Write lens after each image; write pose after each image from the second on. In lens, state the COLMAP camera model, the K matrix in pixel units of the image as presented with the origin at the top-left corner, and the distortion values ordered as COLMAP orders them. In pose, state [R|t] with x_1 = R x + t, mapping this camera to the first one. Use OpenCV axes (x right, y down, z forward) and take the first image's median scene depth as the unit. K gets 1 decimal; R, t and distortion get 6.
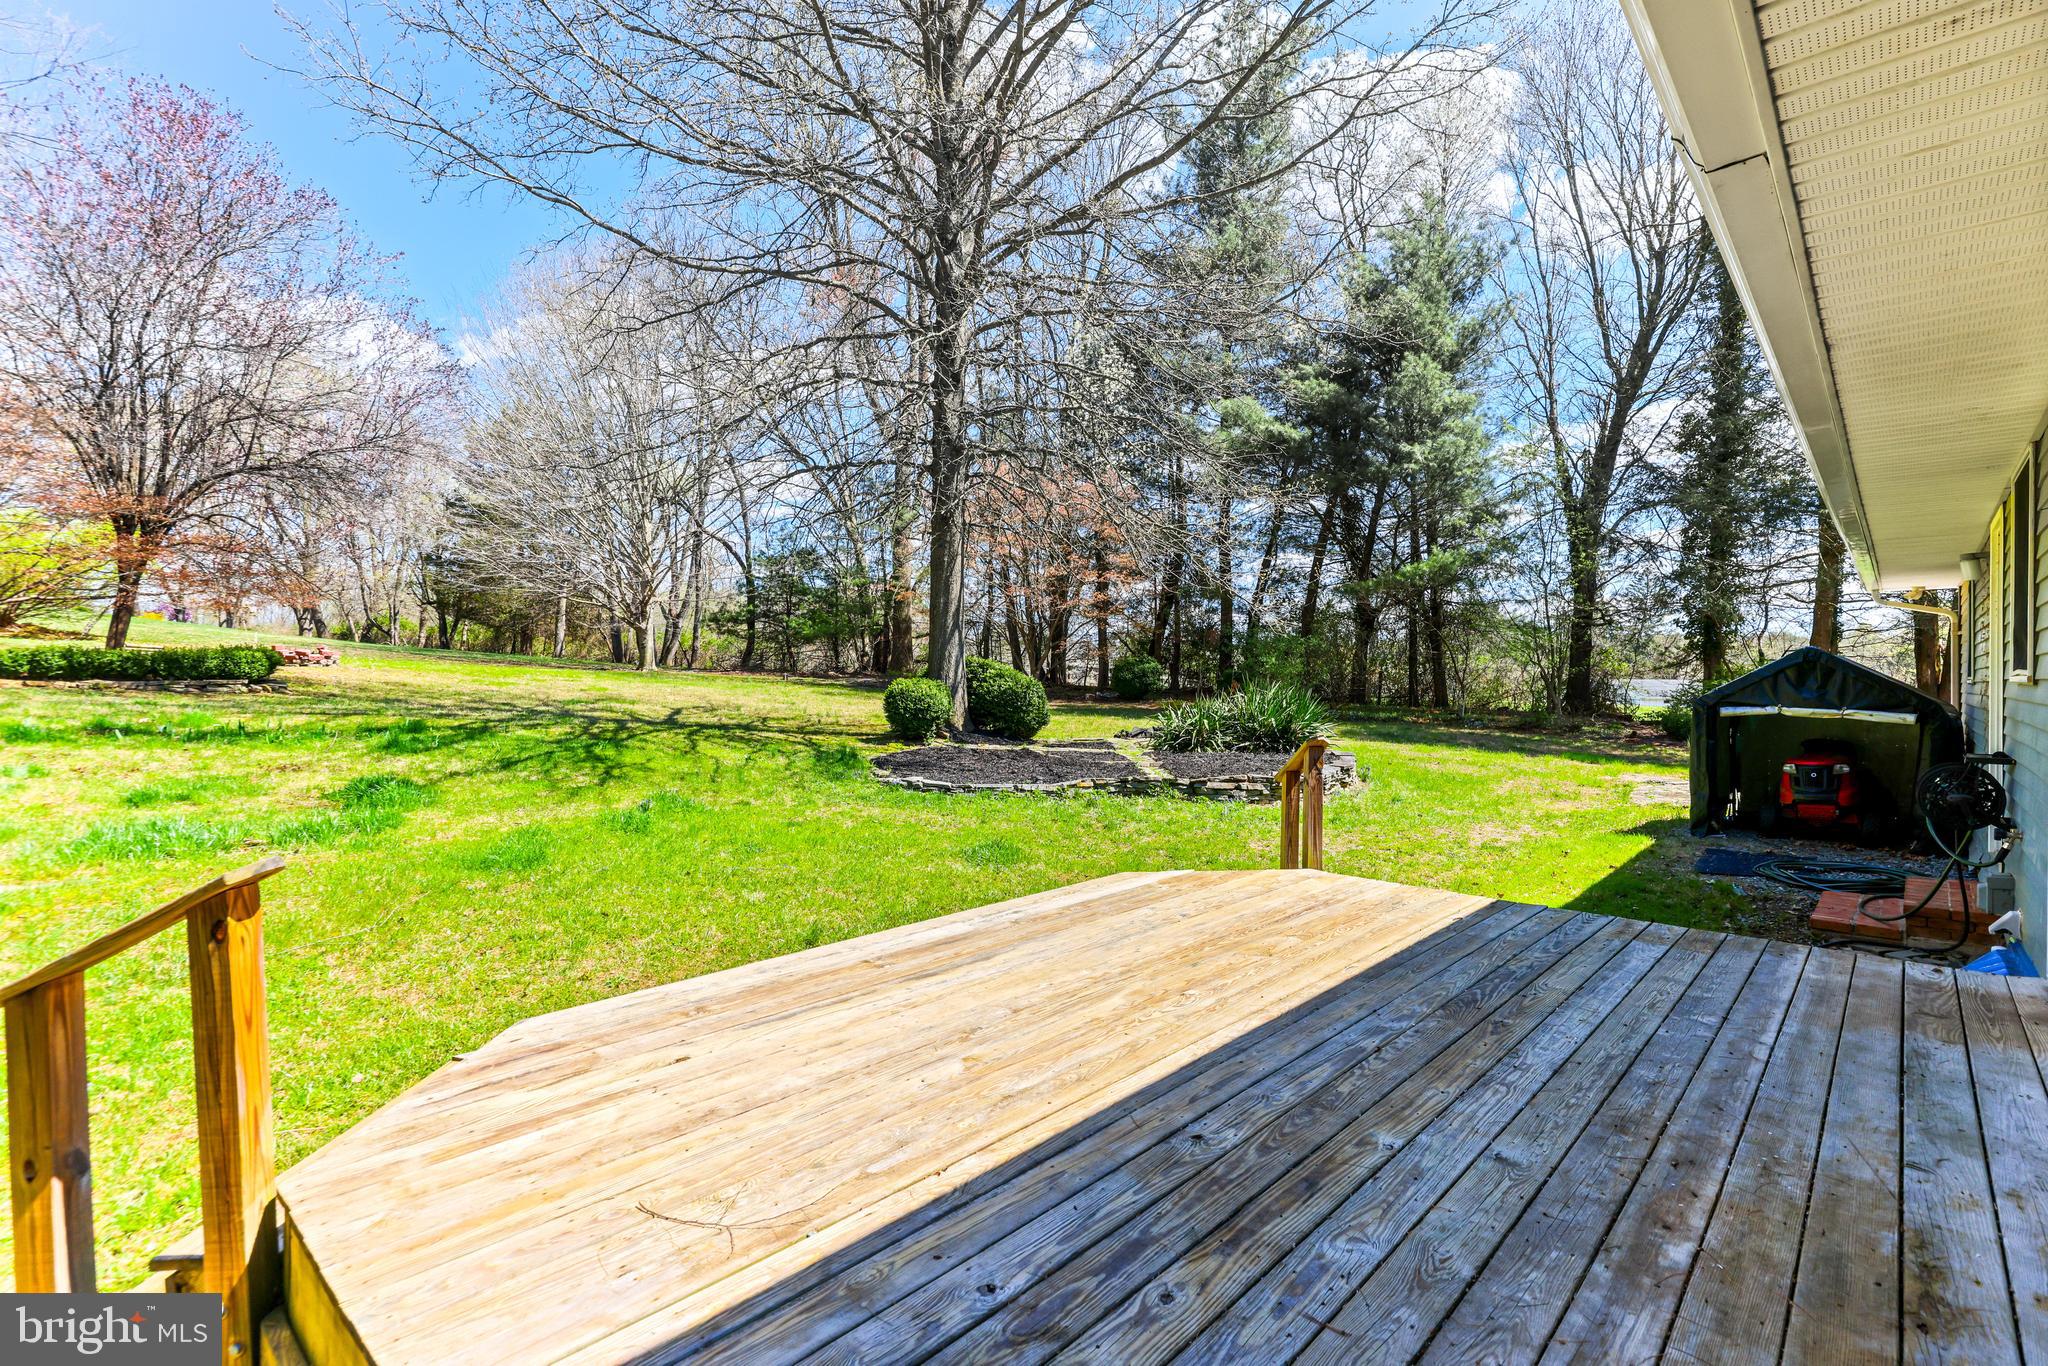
lens RADIAL K [[983.2, 0, 1022.2], [0, 983.2, 687.1], [0, 0, 1]] dist [0.003819, 0.000623]
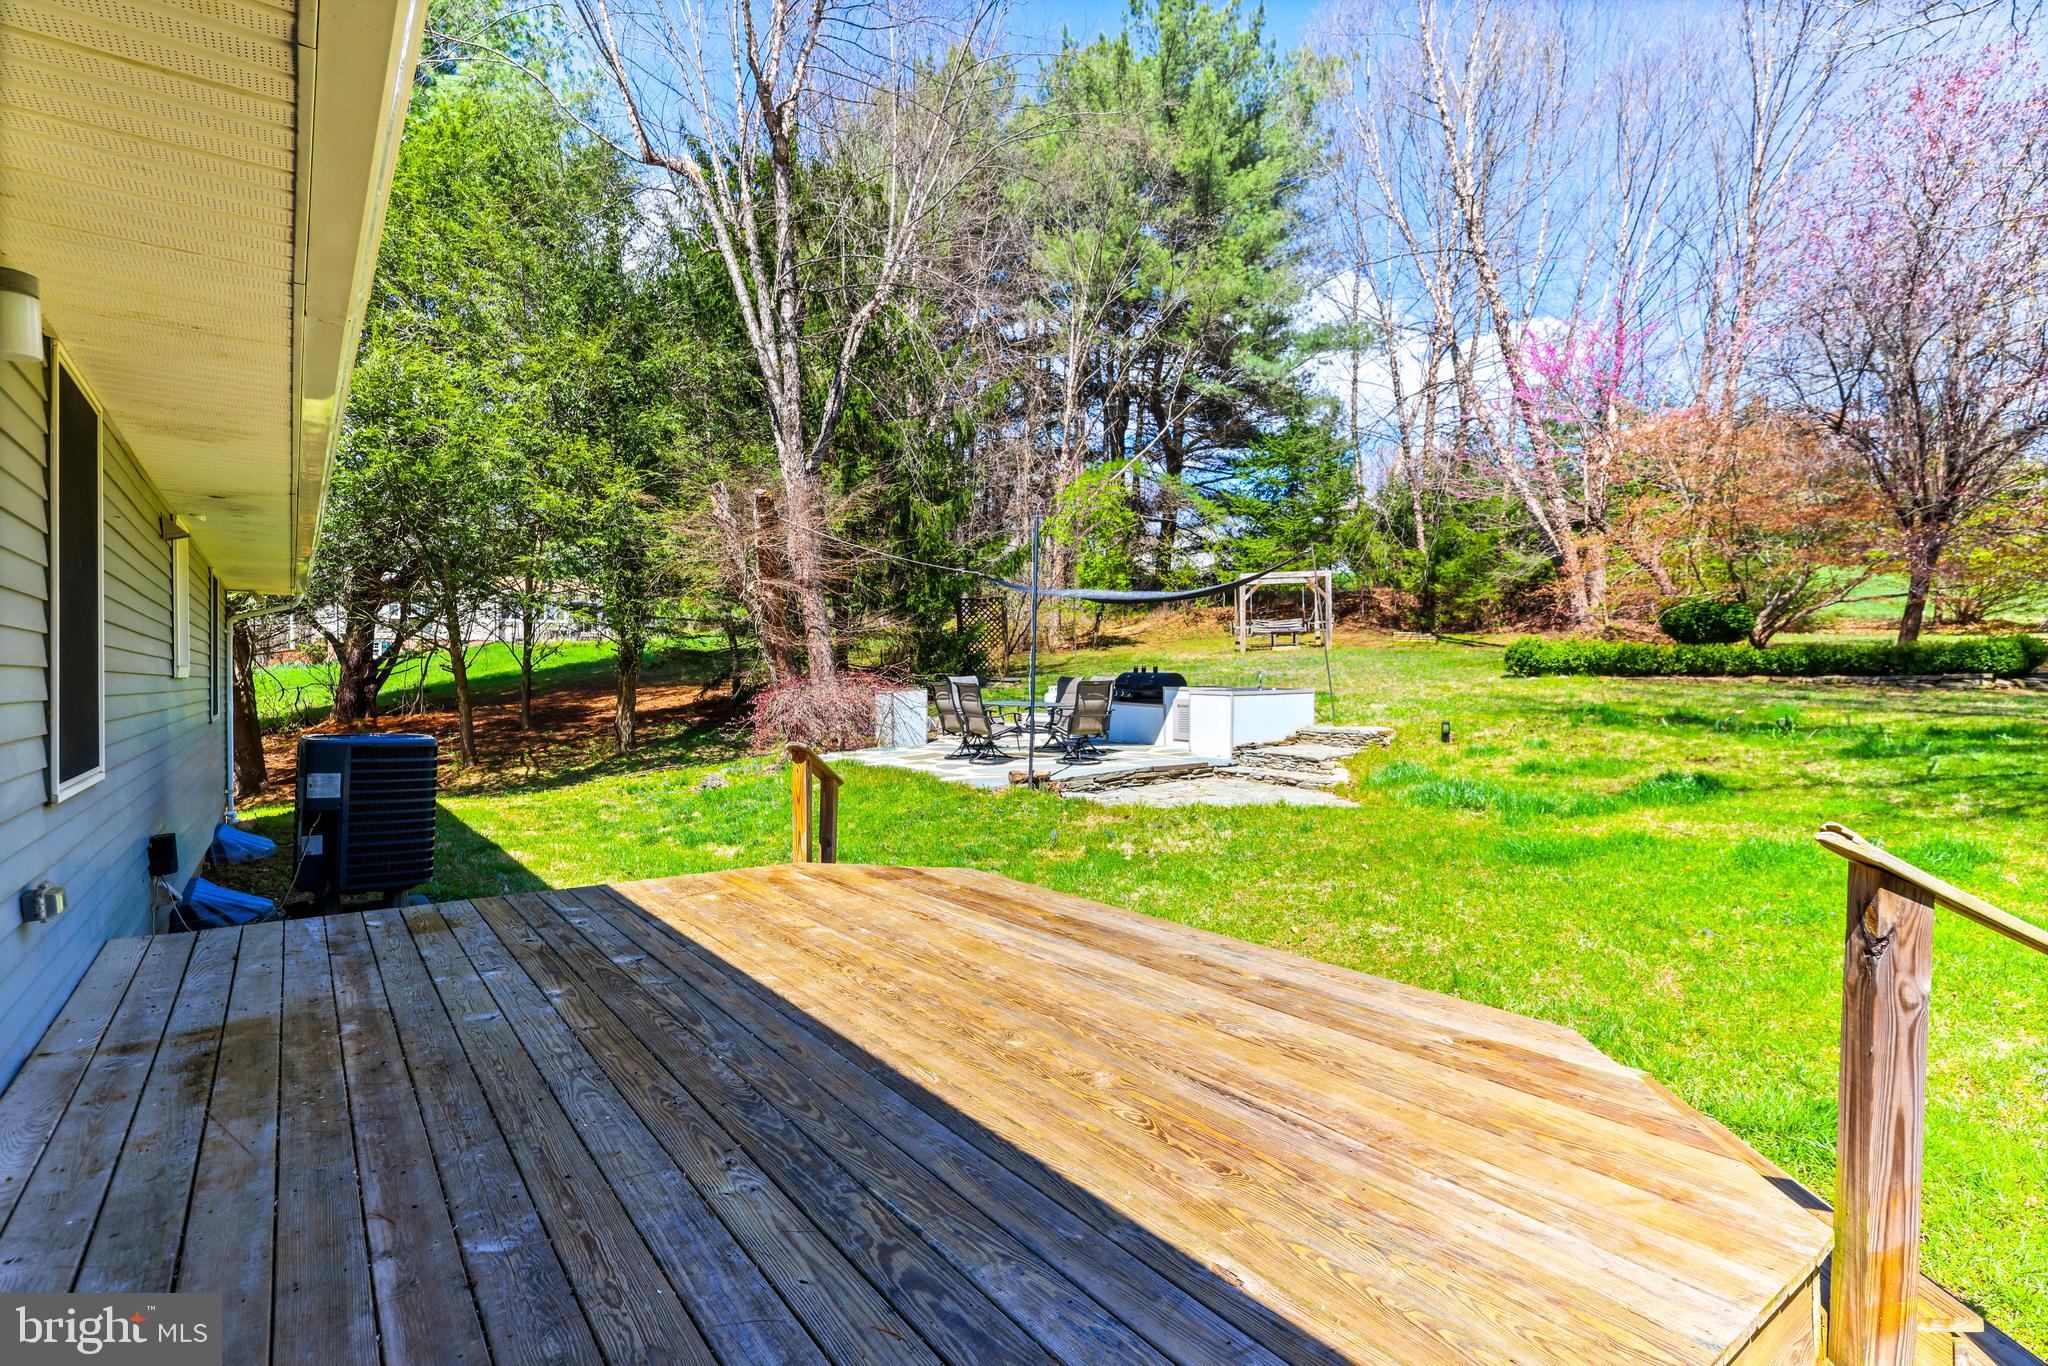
lens RADIAL K [[983.2, 0, 1020.9], [0, 983.2, 685.4], [0, 0, 1]] dist [0.003819, 0.000623]
pose [[-0.202847, 0.003278, -0.979205, 1.362774], [-0.000130, 0.999994, 0.003374, -0.000027], [0.979211, 0.000812, -0.202845, 1.619034]]
